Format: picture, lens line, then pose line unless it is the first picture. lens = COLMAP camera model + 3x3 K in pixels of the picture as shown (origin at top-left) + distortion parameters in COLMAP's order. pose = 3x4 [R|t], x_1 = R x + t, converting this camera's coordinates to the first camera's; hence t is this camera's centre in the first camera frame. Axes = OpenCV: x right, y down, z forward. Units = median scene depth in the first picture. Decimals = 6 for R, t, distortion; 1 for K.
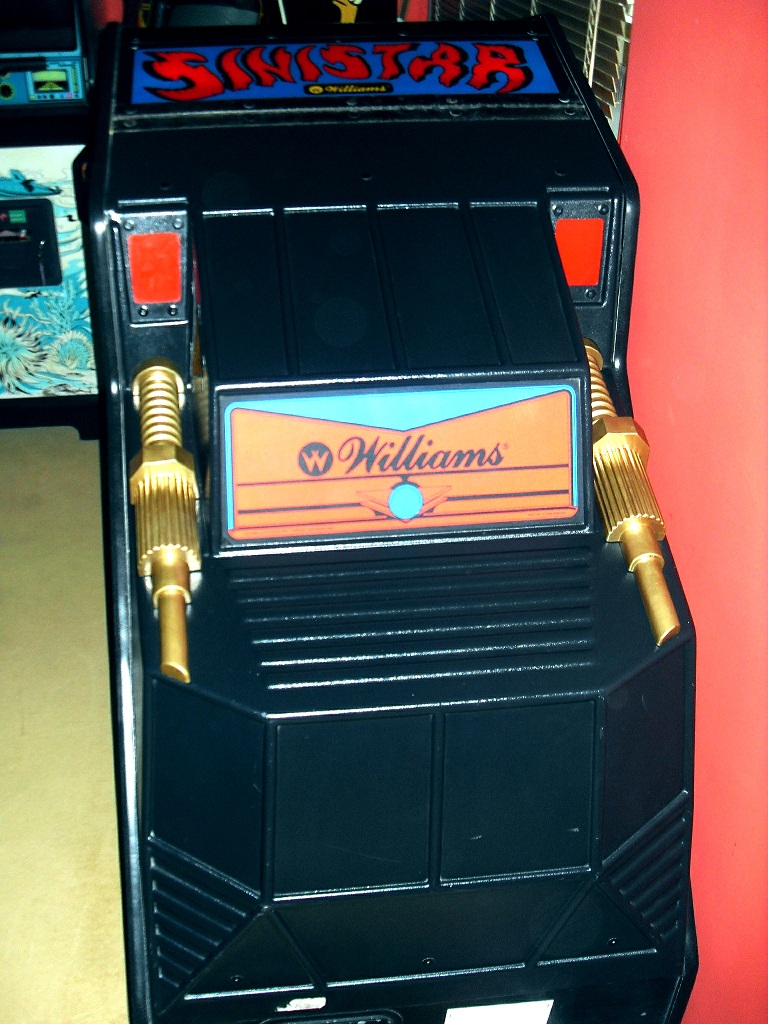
lens RADIAL K [[1075.9, 0, 354.1], [0, 1075.9, 532.7], [0, 0, 1]] dist [-0.188590, 0.194317]
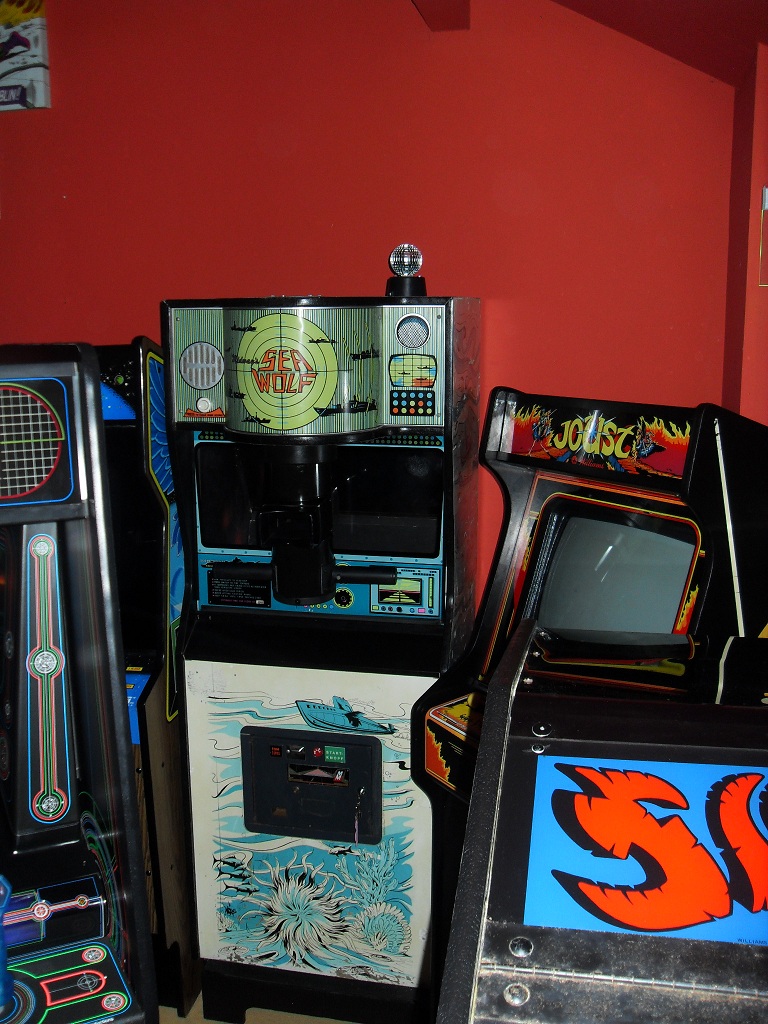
lens RADIAL K [[1075.9, 0, 354.1], [0, 1075.9, 532.7], [0, 0, 1]] dist [-0.188590, 0.194317]
pose [[0.947822, 0.056564, -0.313742, -0.072512], [-0.165026, 0.929072, -0.331047, -0.196003], [0.272764, 0.365549, 0.889929, 0.247170]]
